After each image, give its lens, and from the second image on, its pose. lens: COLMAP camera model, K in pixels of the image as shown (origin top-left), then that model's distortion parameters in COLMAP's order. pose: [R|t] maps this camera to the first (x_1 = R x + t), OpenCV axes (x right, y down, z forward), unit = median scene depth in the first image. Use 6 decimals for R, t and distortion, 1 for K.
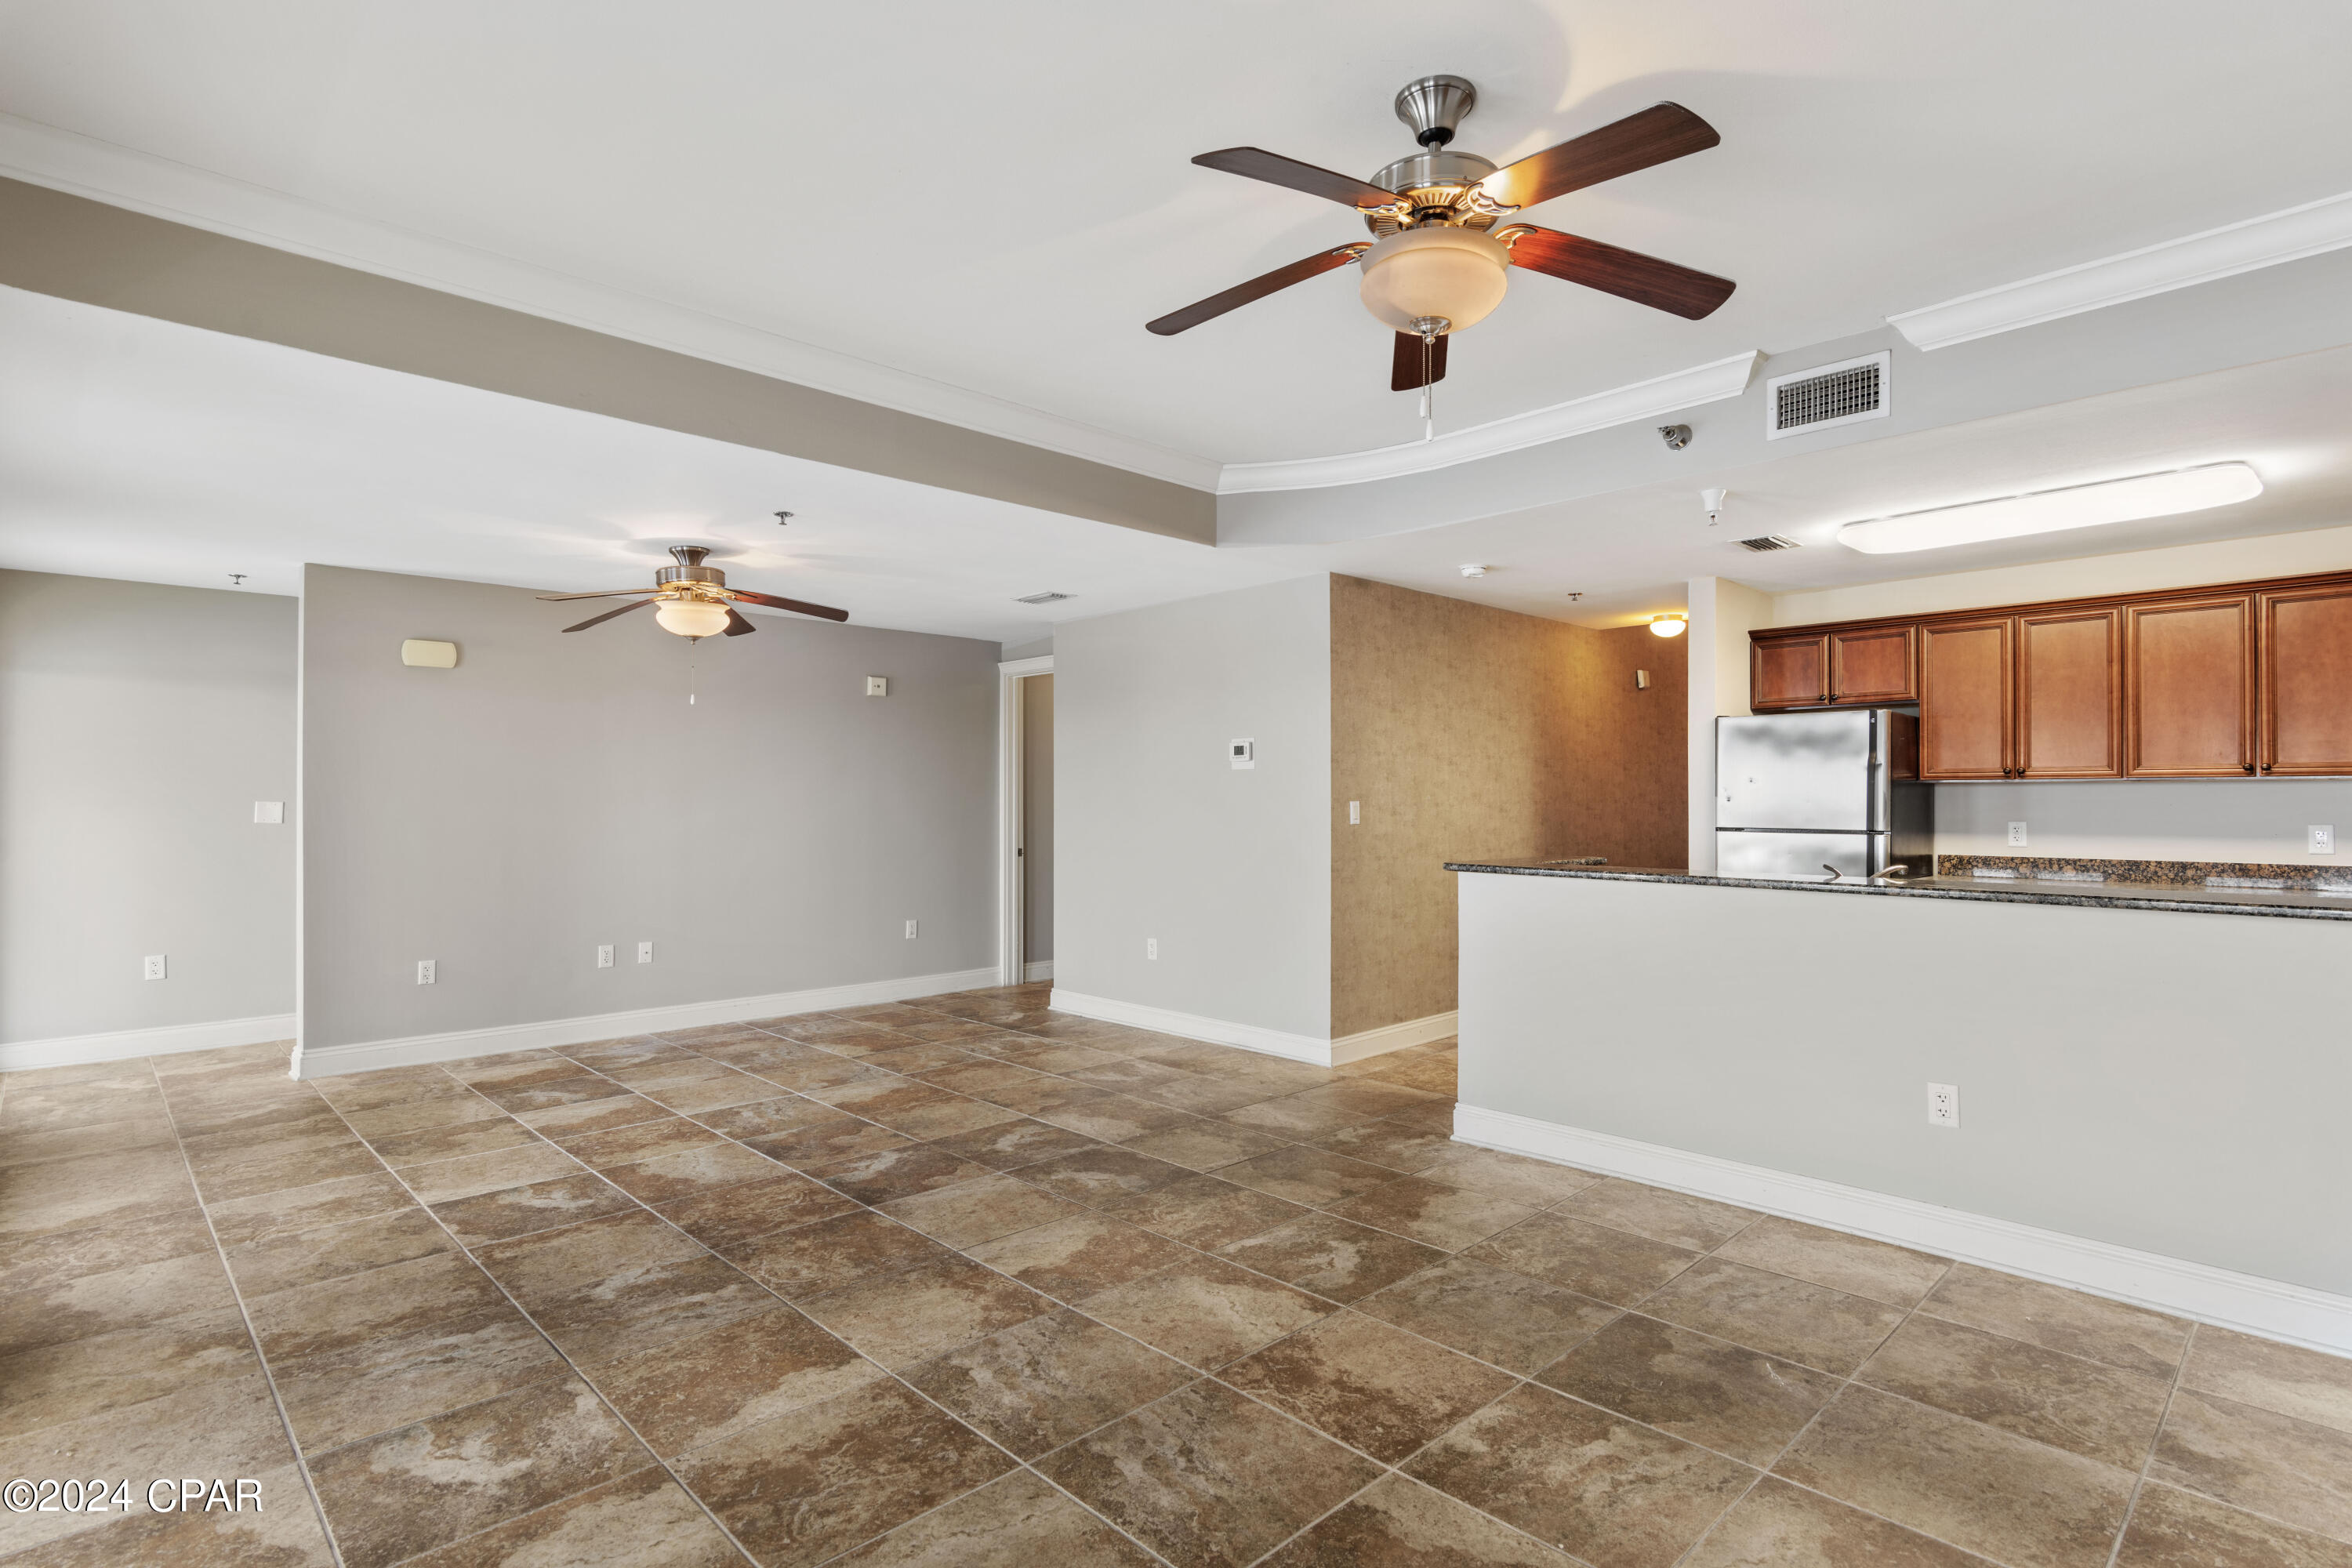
lens RADIAL K [[1154.6, 0, 1175.7], [0, 1154.6, 821.4], [0, 0, 1]] dist [0.005315, 0.000901]
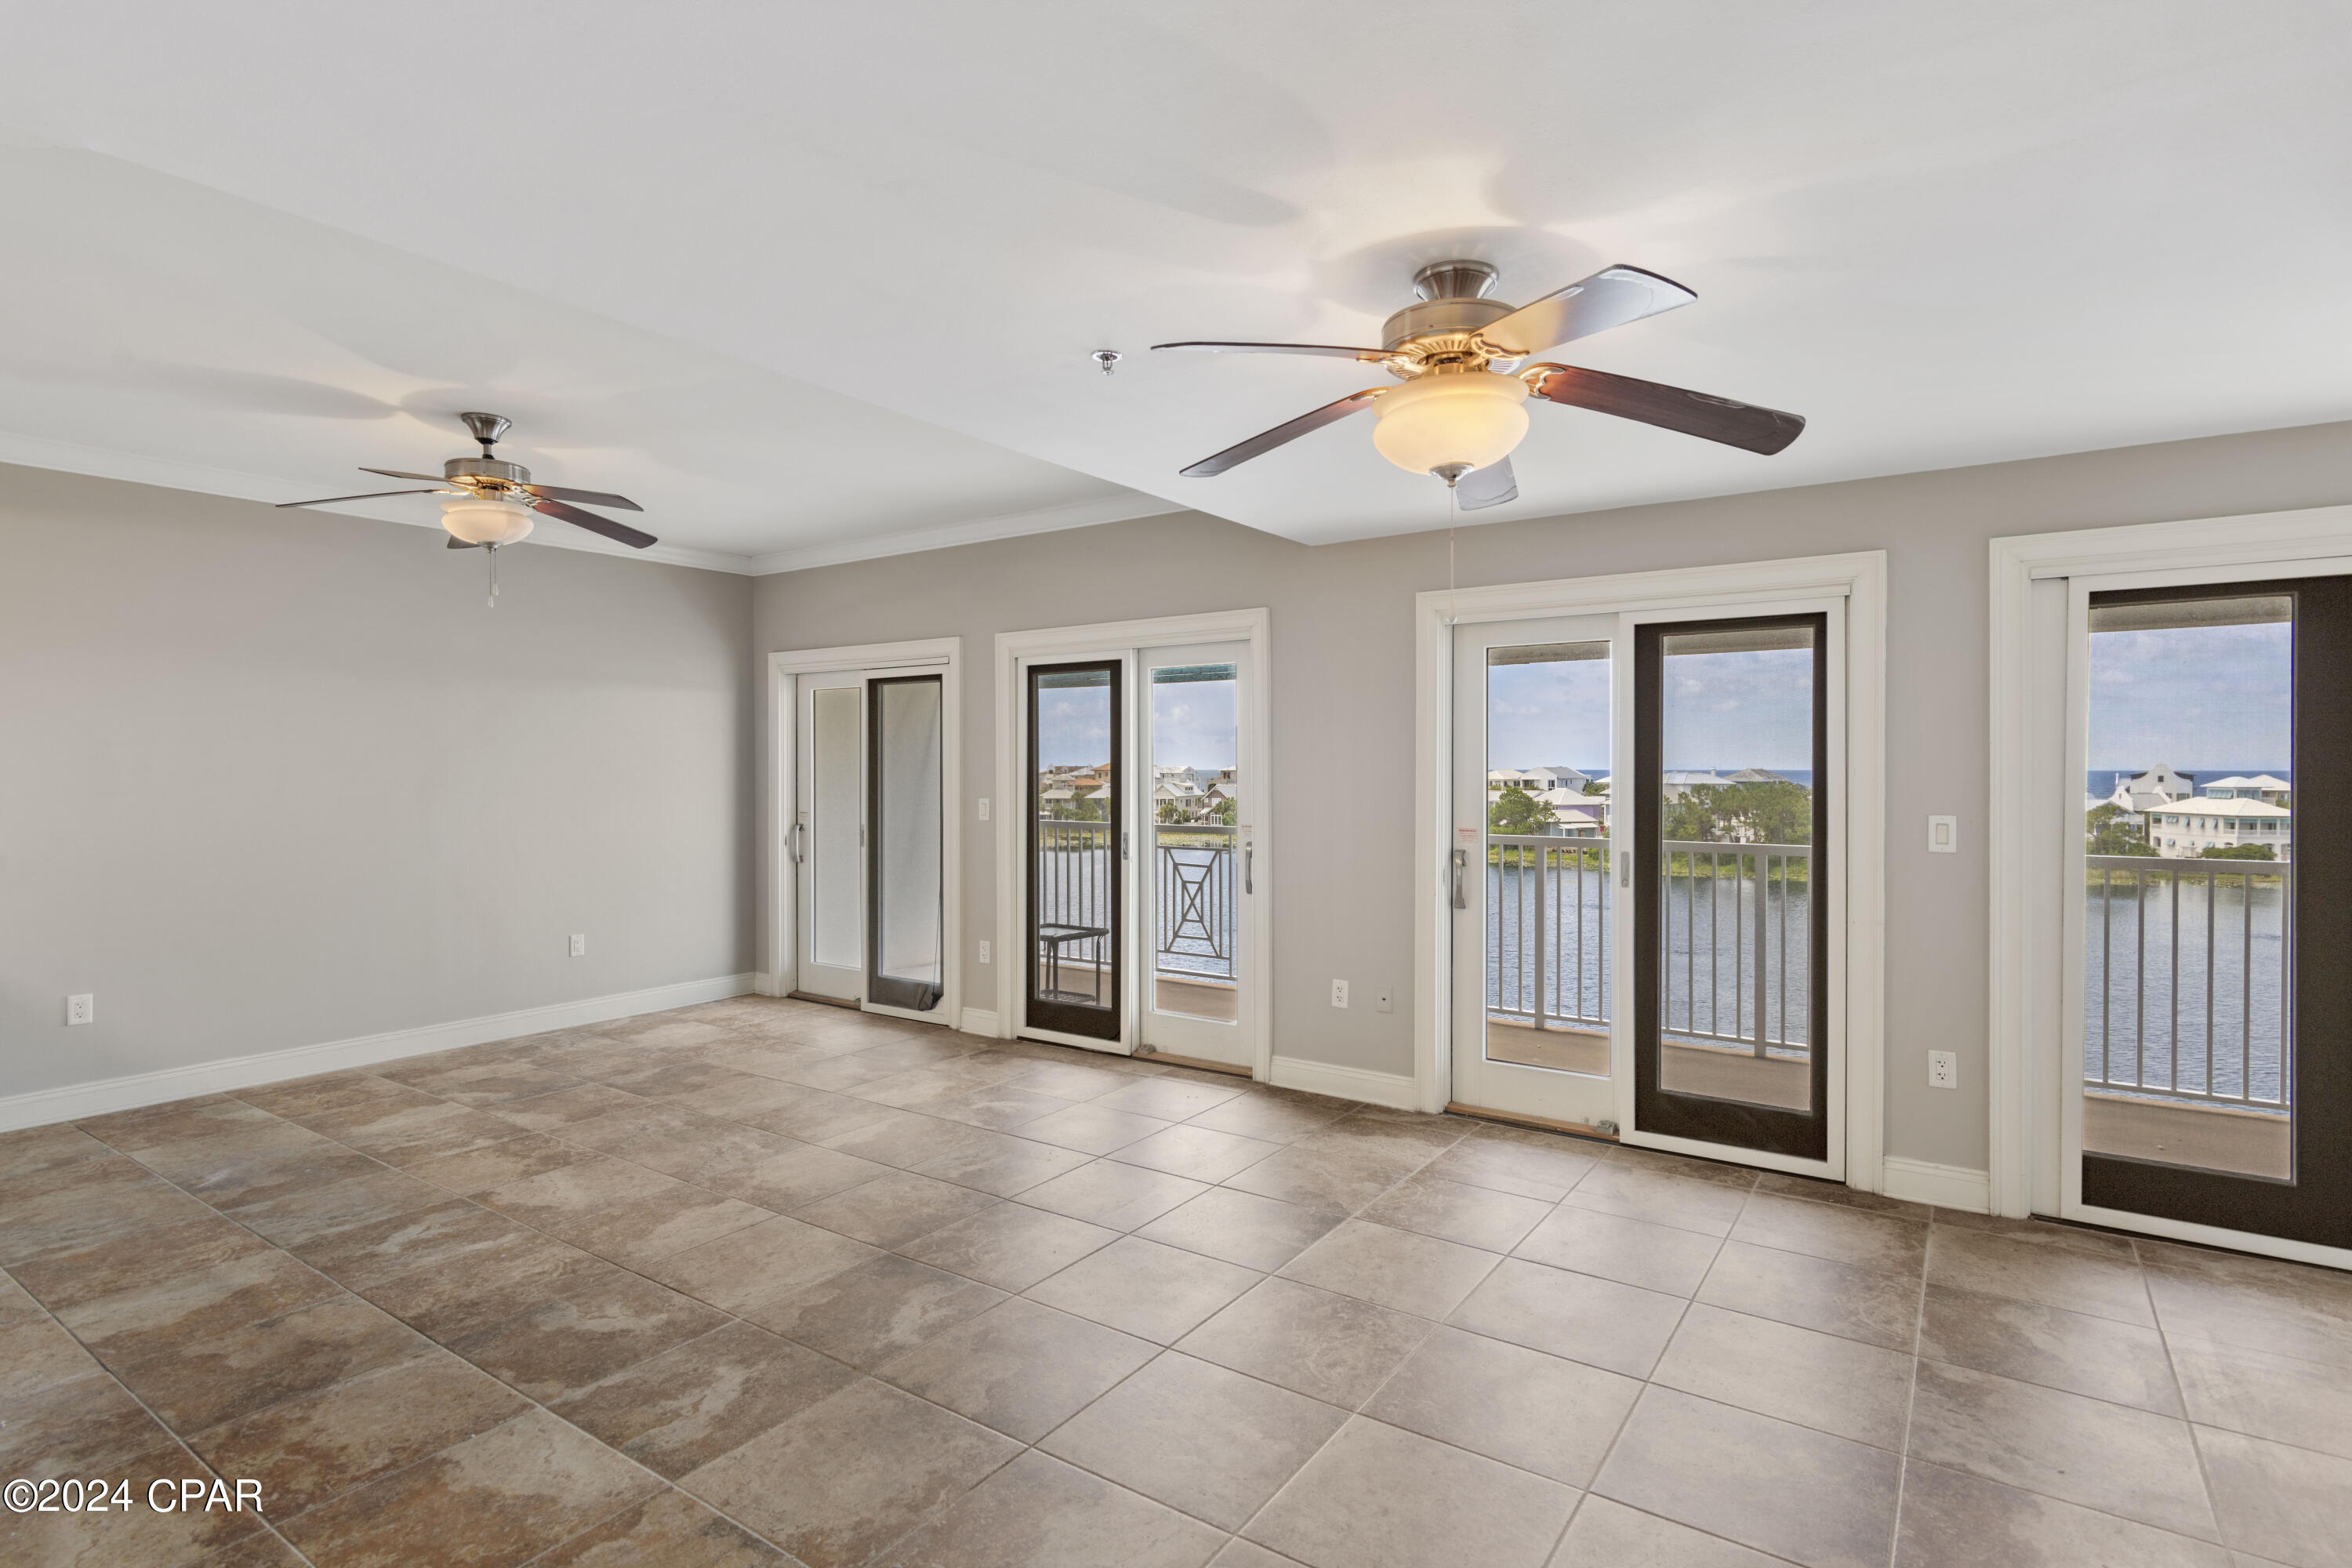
lens RADIAL K [[1154.6, 0, 1166.2], [0, 1154.6, 789.5], [0, 0, 1]] dist [0.005315, 0.000901]
pose [[-0.981169, 0.006263, -0.193050, -0.292735], [-0.001080, 0.999281, 0.037905, -0.068885], [0.193148, 0.037399, -0.980457, 1.845521]]
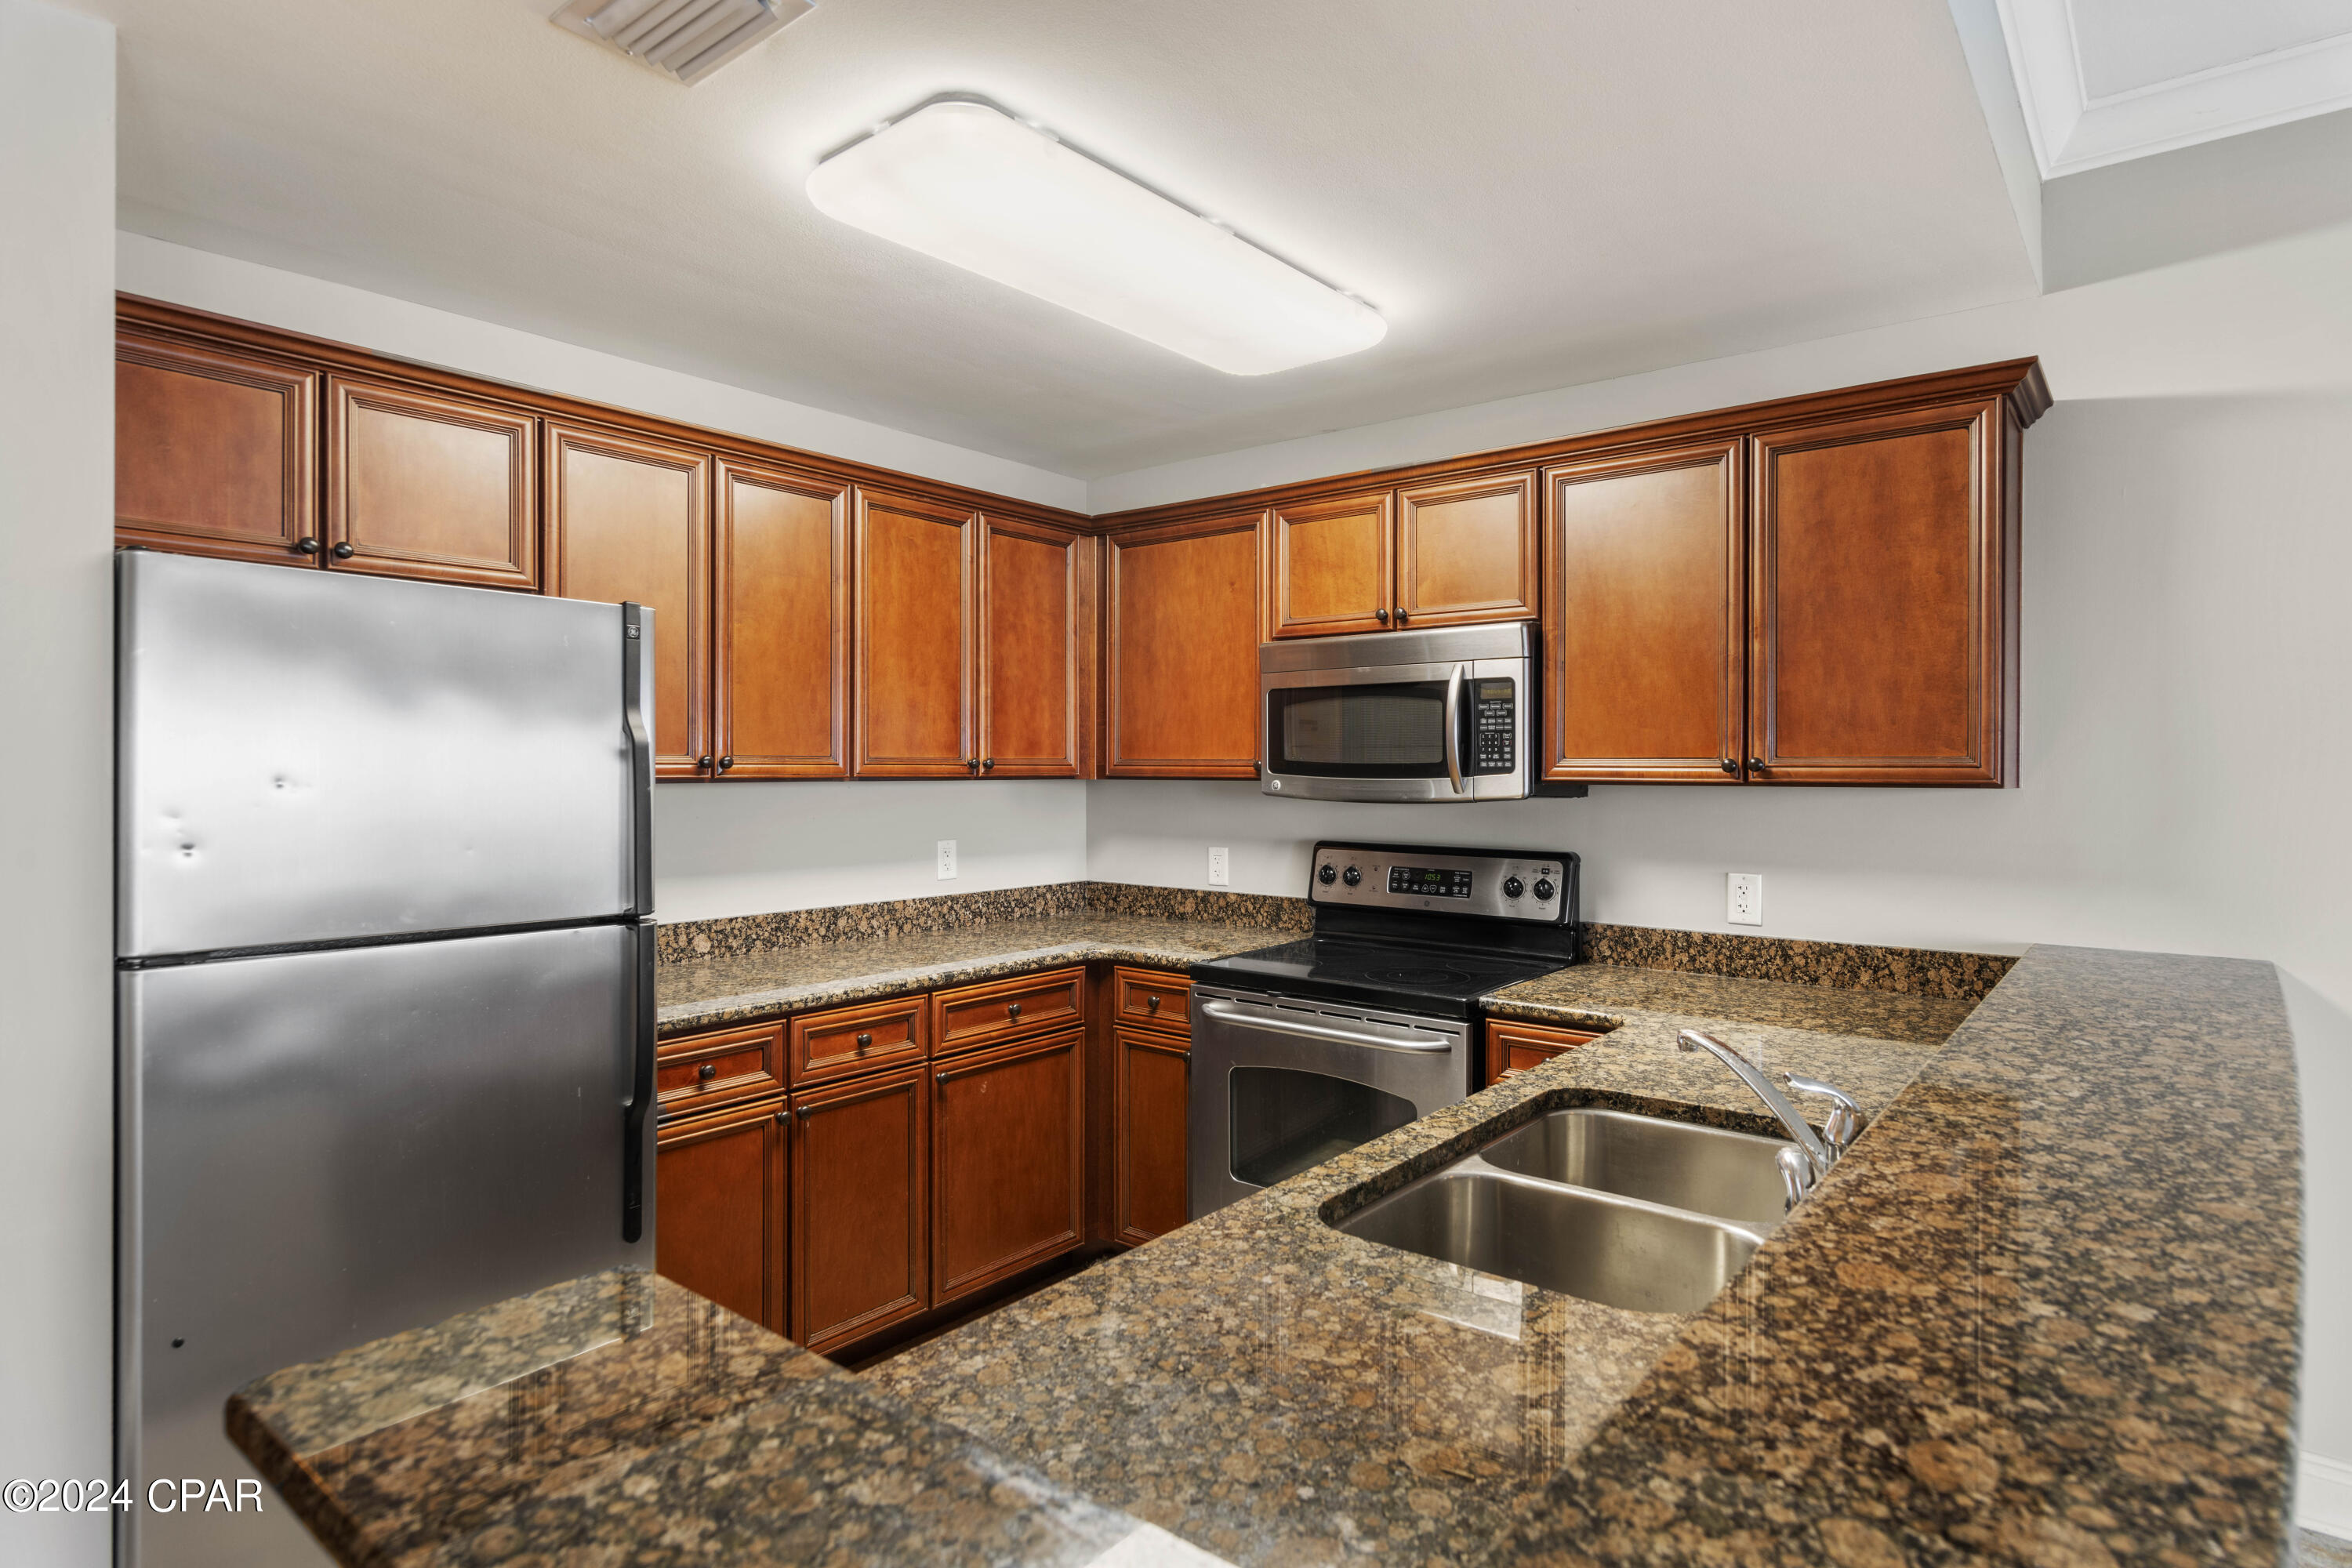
lens RADIAL K [[1248.3, 0, 1178.9], [0, 1248.3, 777.5], [0, 0, 1]] dist [0.003023, -0.000260]
pose [[-0.132498, -0.007564, 0.991154, 0.214876], [0.016755, 0.999811, 0.009870, -0.052153], [-0.991042, 0.017914, -0.132347, 1.173540]]
